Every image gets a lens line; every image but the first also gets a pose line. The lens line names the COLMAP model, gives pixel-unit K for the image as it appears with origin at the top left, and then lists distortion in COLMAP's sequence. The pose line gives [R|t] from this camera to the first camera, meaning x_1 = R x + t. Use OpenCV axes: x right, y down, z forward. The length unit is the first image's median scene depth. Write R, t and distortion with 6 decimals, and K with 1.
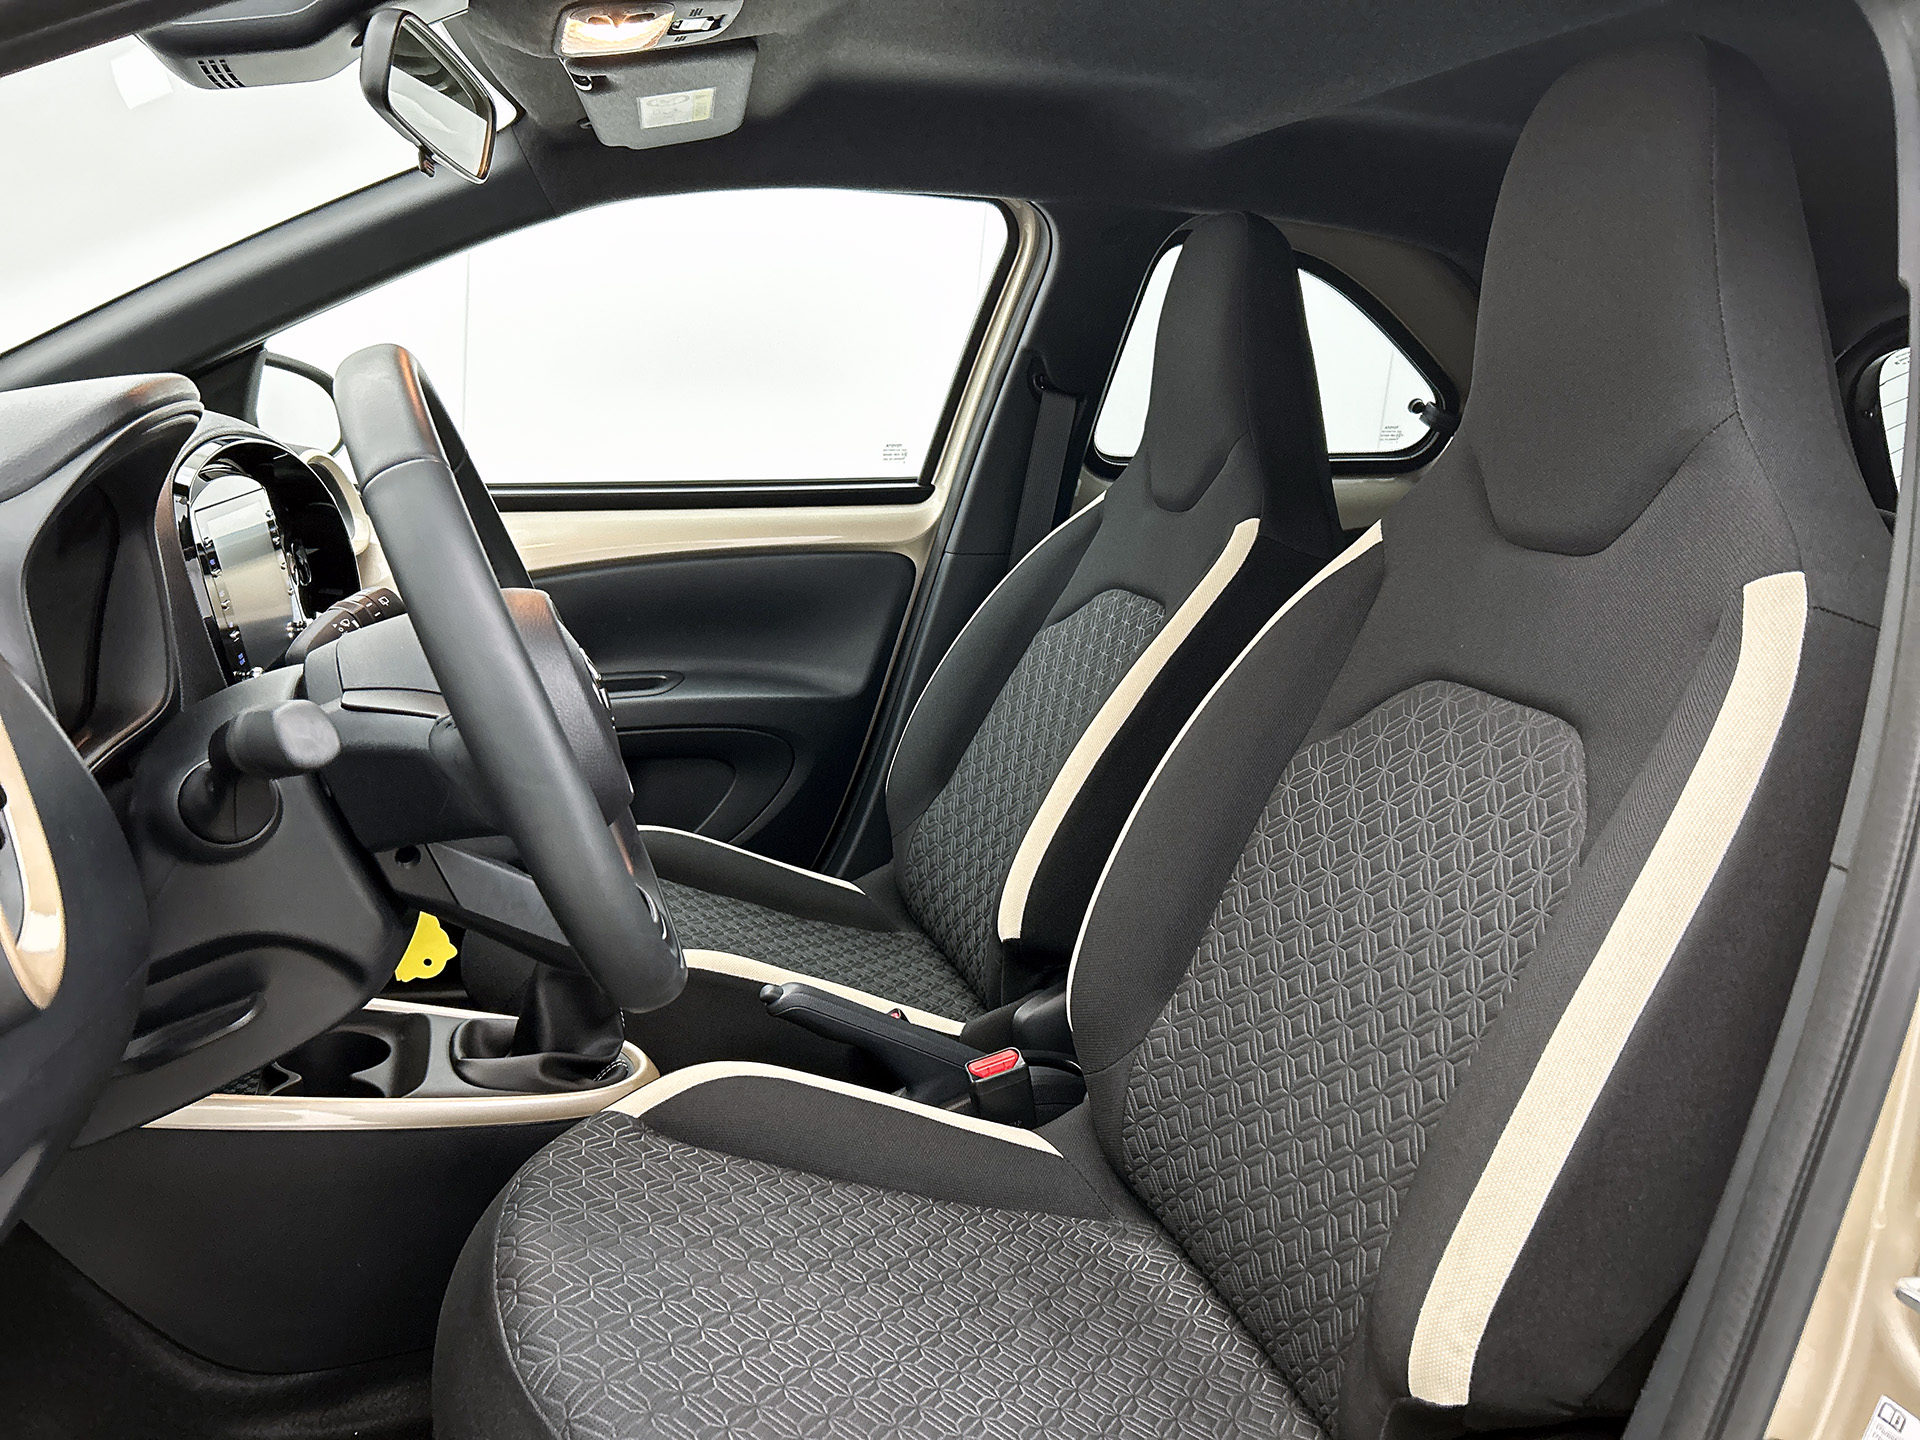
lens RADIAL K [[1418.0, 0, 960.0], [0, 1418.0, 720.0], [0, 0, 1]] dist [0.075346, -0.077210]
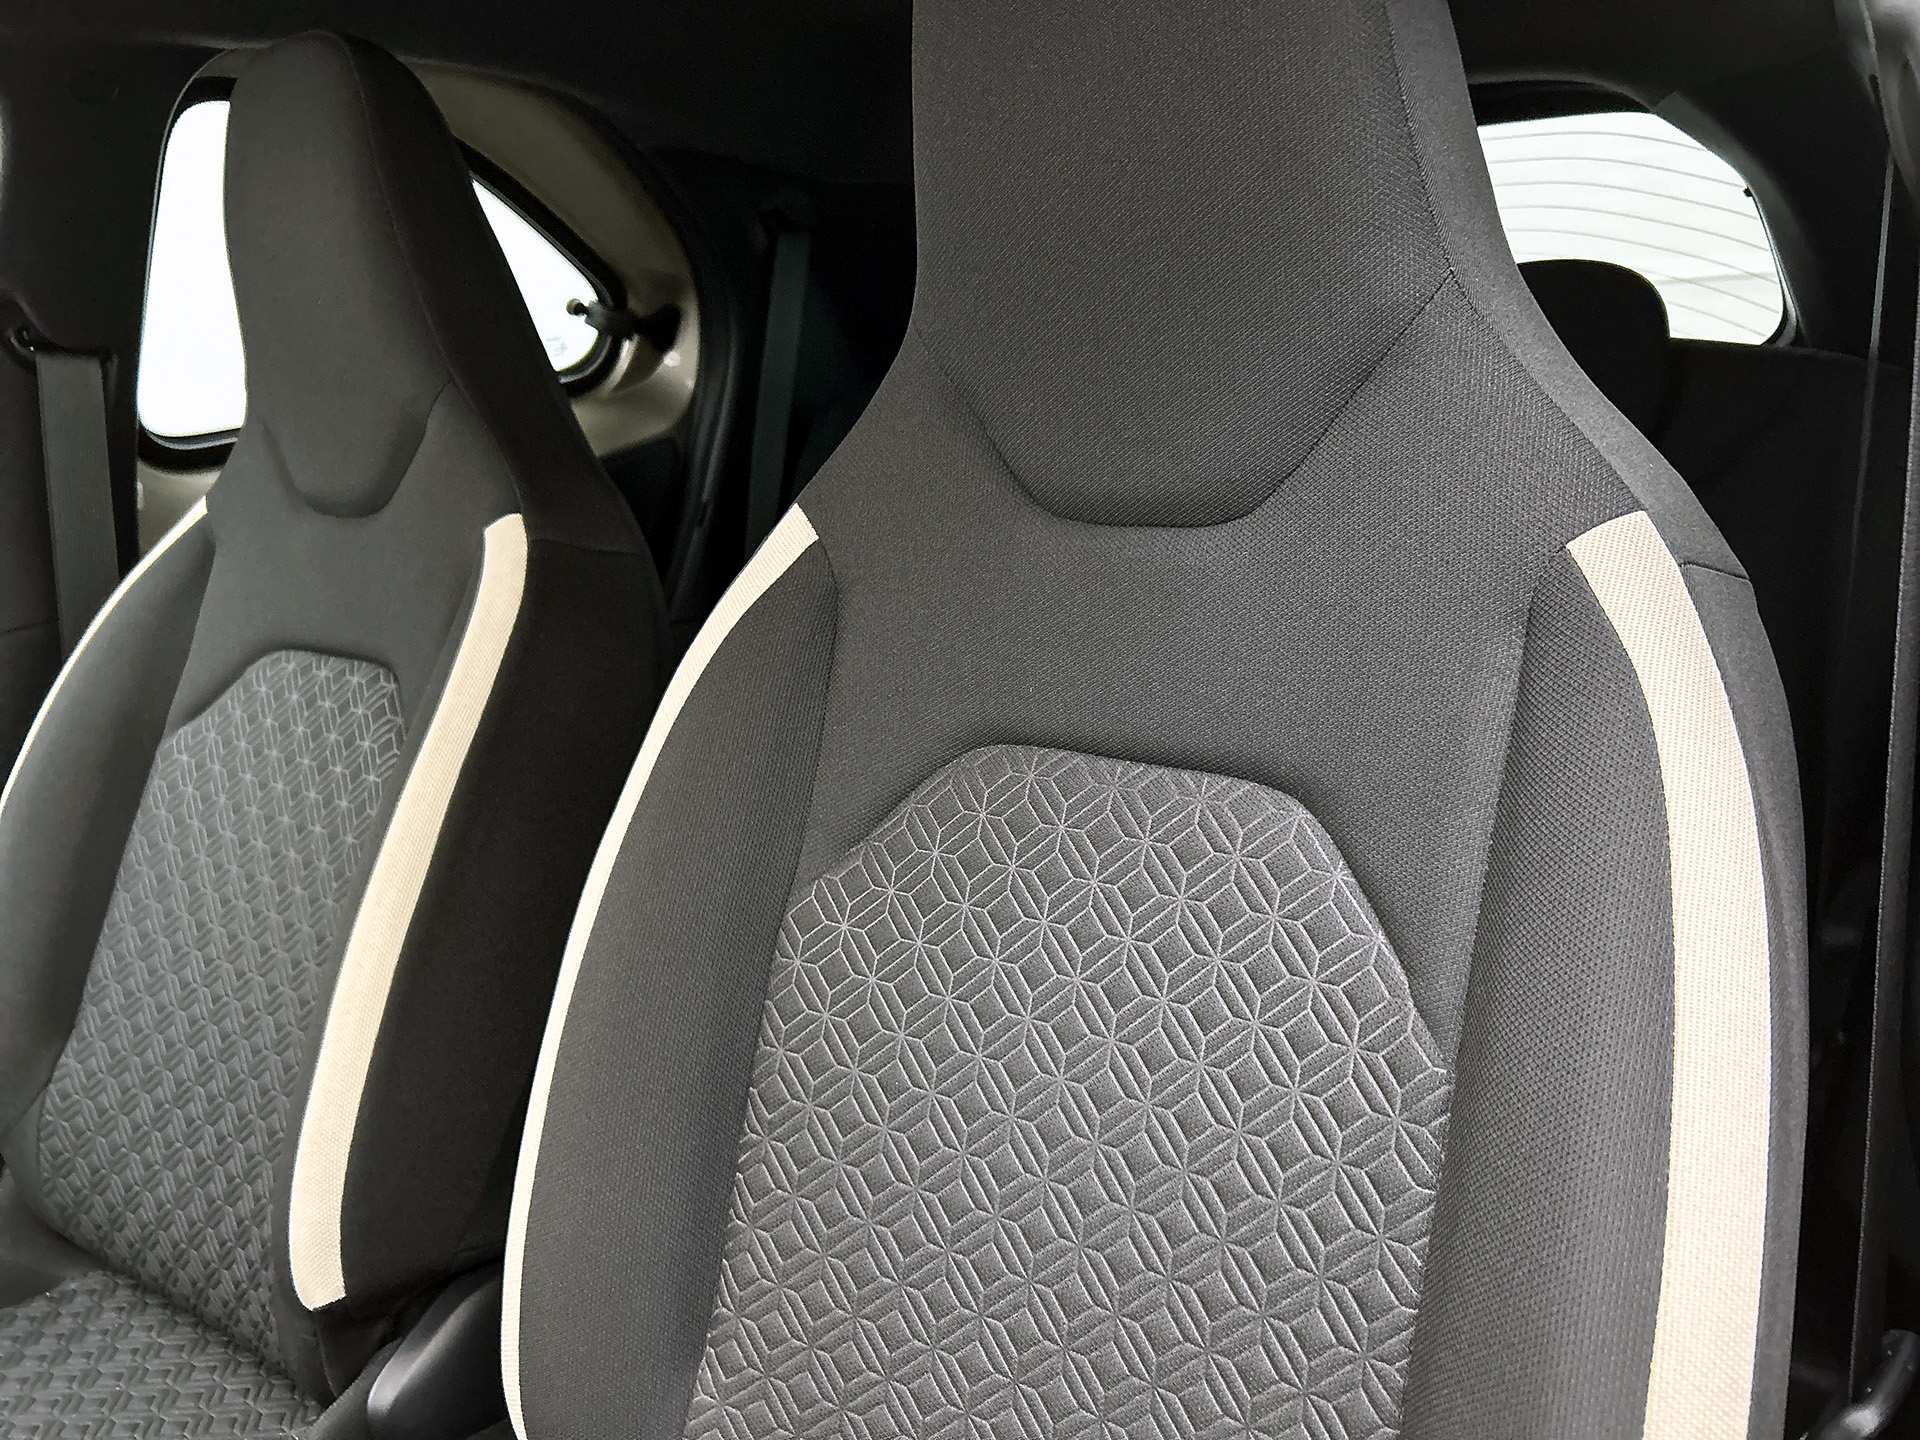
lens RADIAL K [[1418.0, 0, 960.0], [0, 1418.0, 720.0], [0, 0, 1]] dist [0.075346, -0.077210]
pose [[0.785067, -0.283501, 0.550723, -0.016140], [0.242602, 0.958810, 0.147741, -0.089073], [-0.569924, 0.017620, 0.821508, 0.317924]]
